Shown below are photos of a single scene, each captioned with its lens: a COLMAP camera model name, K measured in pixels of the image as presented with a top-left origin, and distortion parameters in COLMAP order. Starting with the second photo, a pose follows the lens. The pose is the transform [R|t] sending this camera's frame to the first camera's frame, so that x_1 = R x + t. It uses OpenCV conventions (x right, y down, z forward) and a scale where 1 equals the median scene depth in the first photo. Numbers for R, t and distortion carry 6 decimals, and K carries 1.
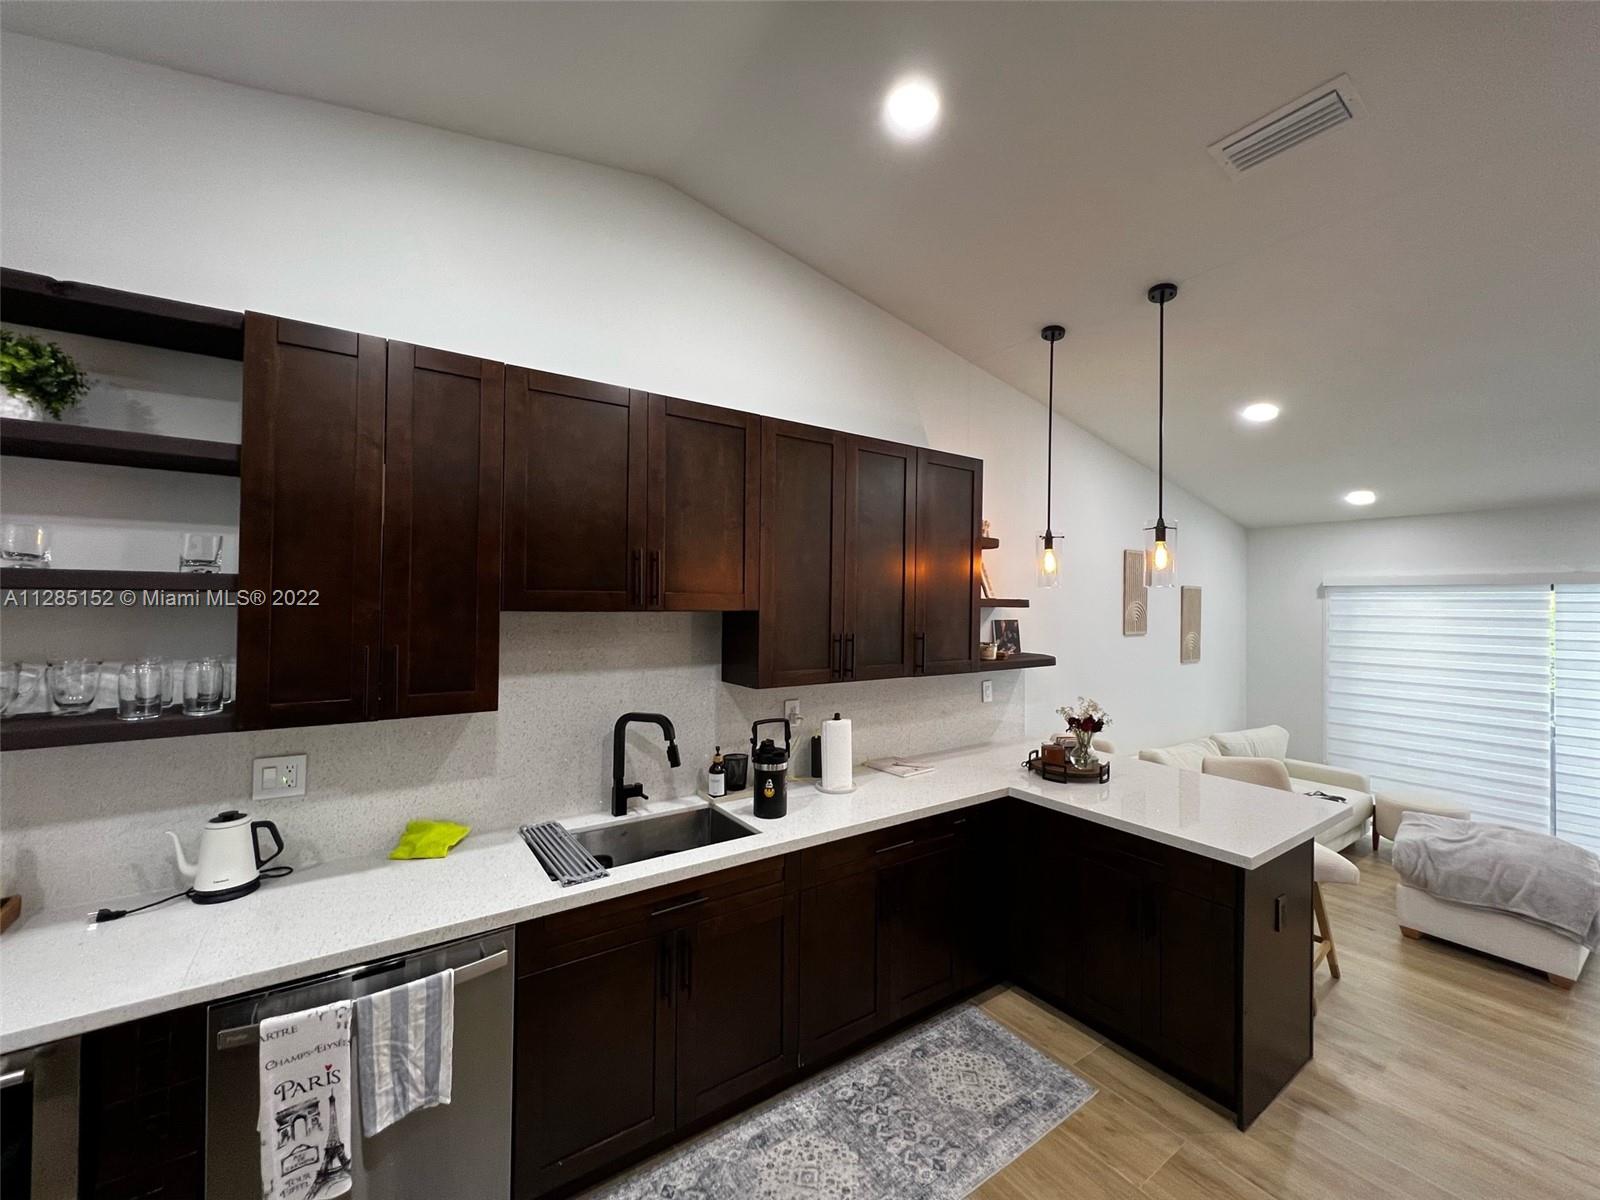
lens RADIAL K [[641.3, 0, 793.4], [0, 641.3, 595.5], [0, 0, 1]] dist [0.002232, 0.000498]
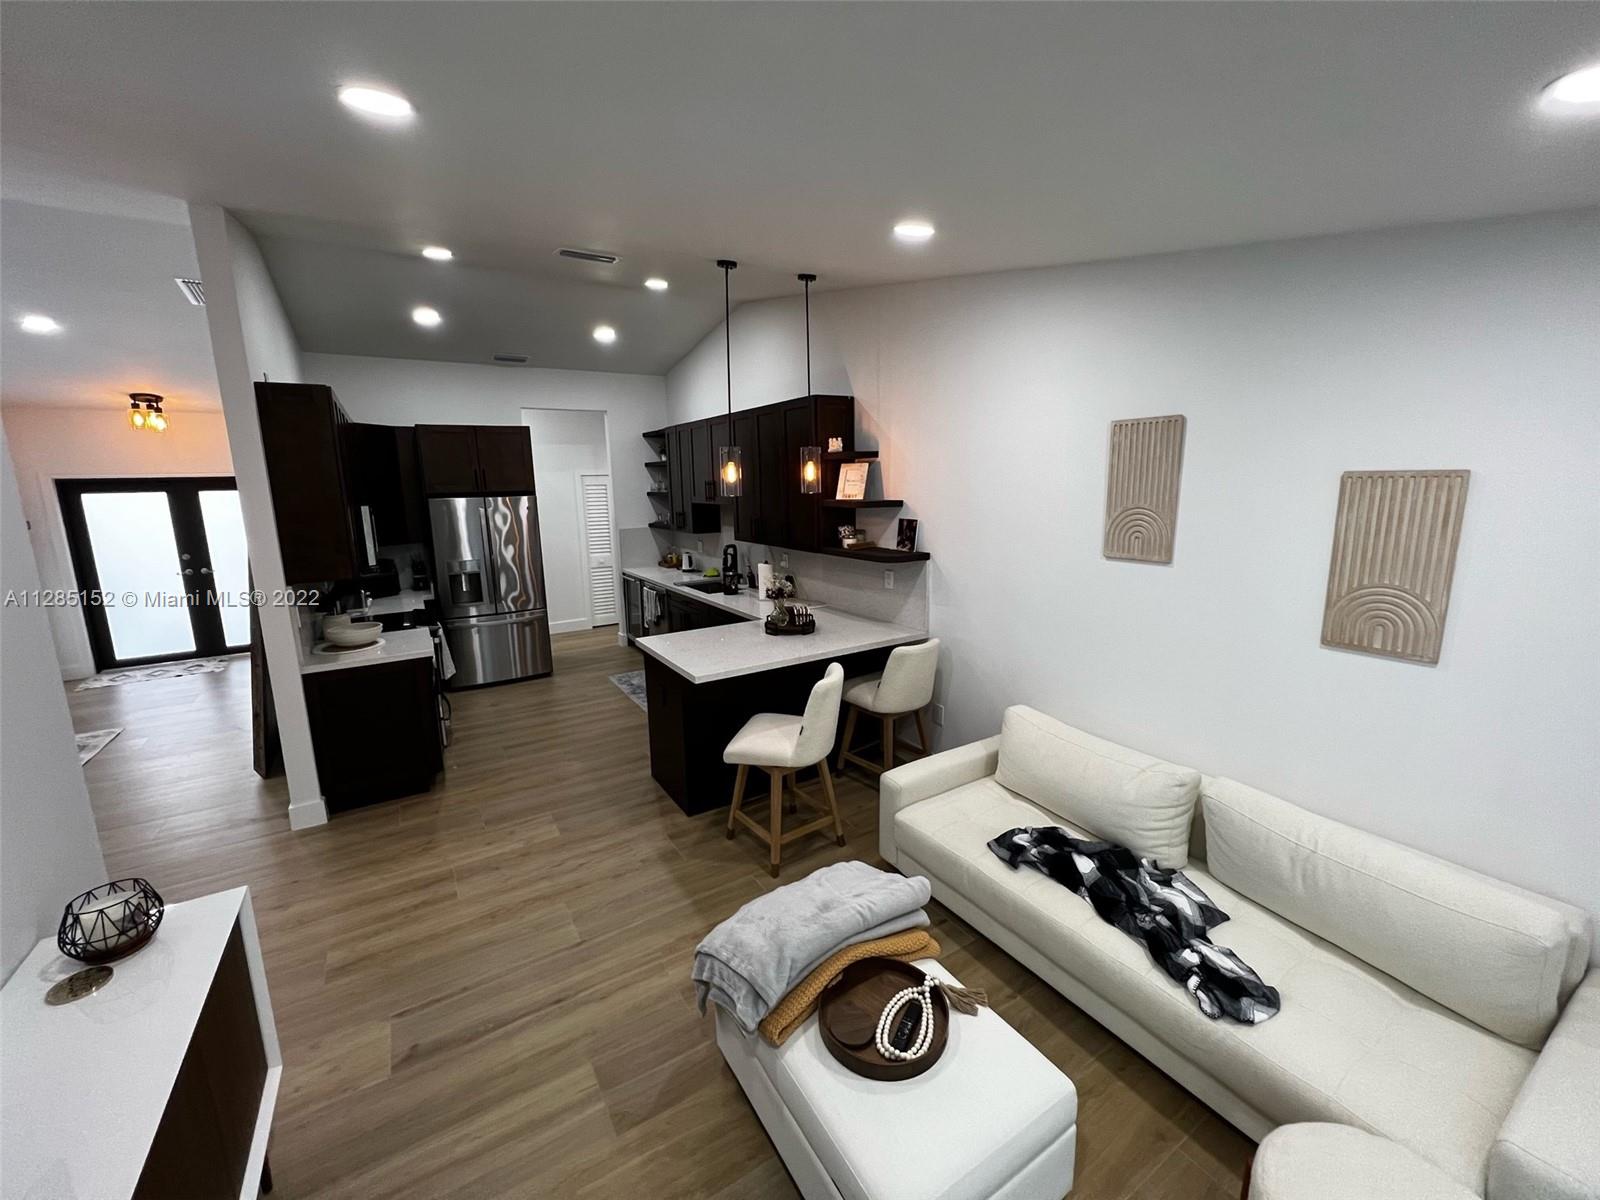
lens RADIAL K [[641.3, 0, 804.9], [0, 641.3, 598.8], [0, 0, 1]] dist [0.002232, 0.000498]
pose [[-0.042649, 0.168323, -0.984809, 2.429583], [0.025372, 0.985570, 0.167355, -0.023491], [0.998768, -0.017849, -0.046304, 1.499446]]
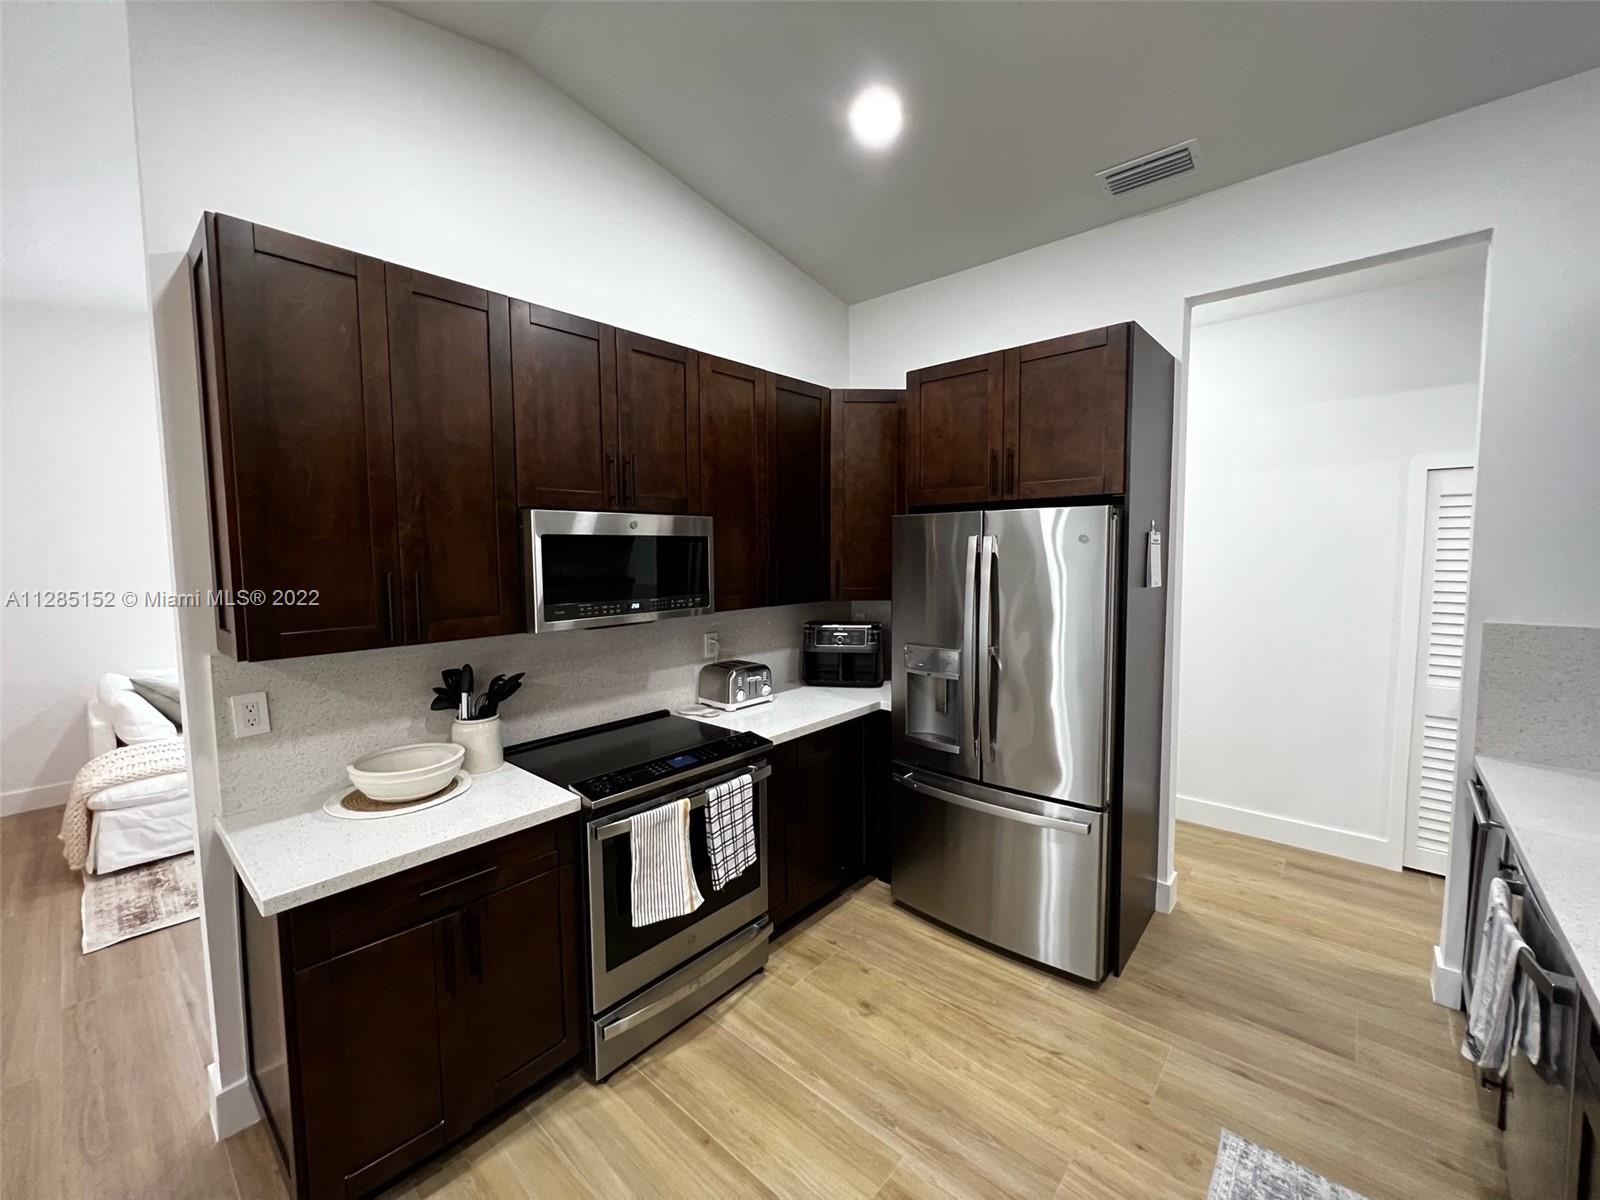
lens RADIAL K [[641.3, 0, 800.1], [0, 641.3, 594.1], [0, 0, 1]] dist [0.002232, 0.000498]
pose [[-0.970358, 0.009155, -0.241498, 0.428586], [-0.006239, 0.998000, 0.062902, 0.047857], [0.241591, 0.062544, -0.968360, 1.099728]]
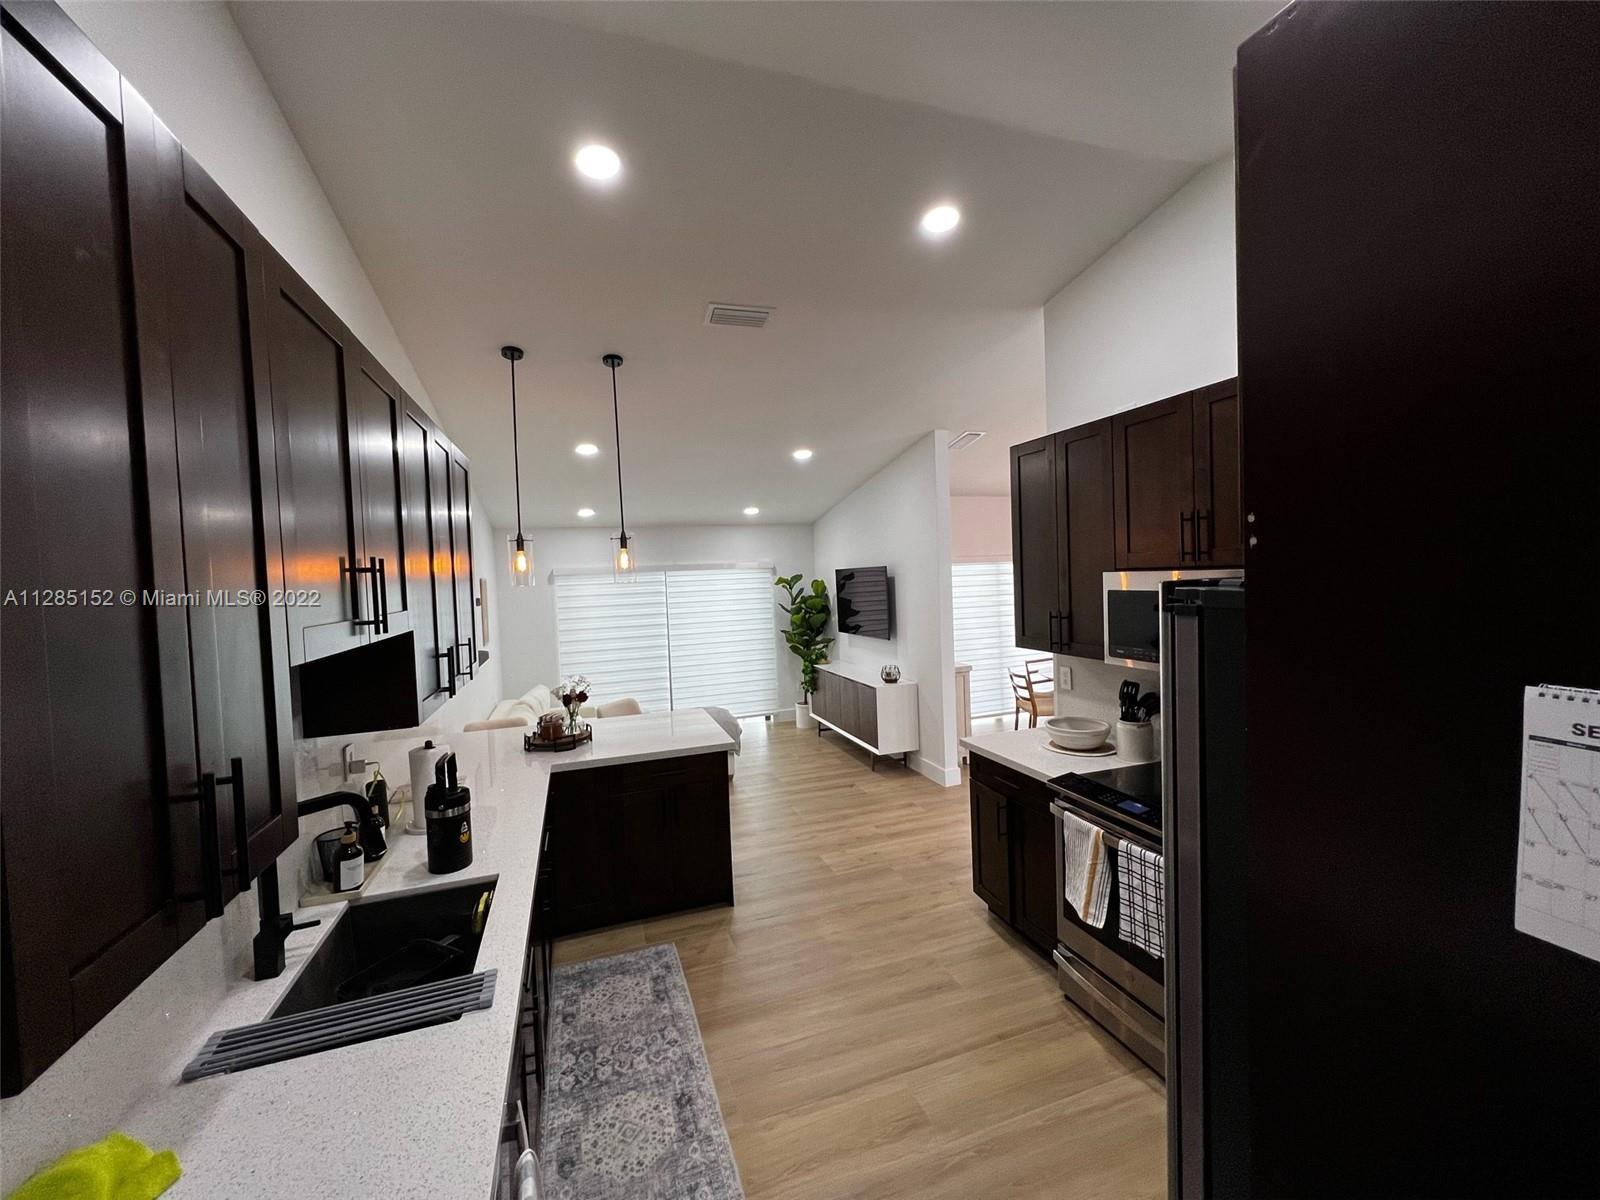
lens RADIAL K [[641.3, 0, 801.6], [0, 641.3, 596.4], [0, 0, 1]] dist [0.002232, 0.000498]
pose [[0.269585, -0.058408, 0.961204, -0.775473], [0.034061, 0.998113, 0.051097, -0.049368], [-0.962374, 0.018965, 0.271066, 0.343166]]
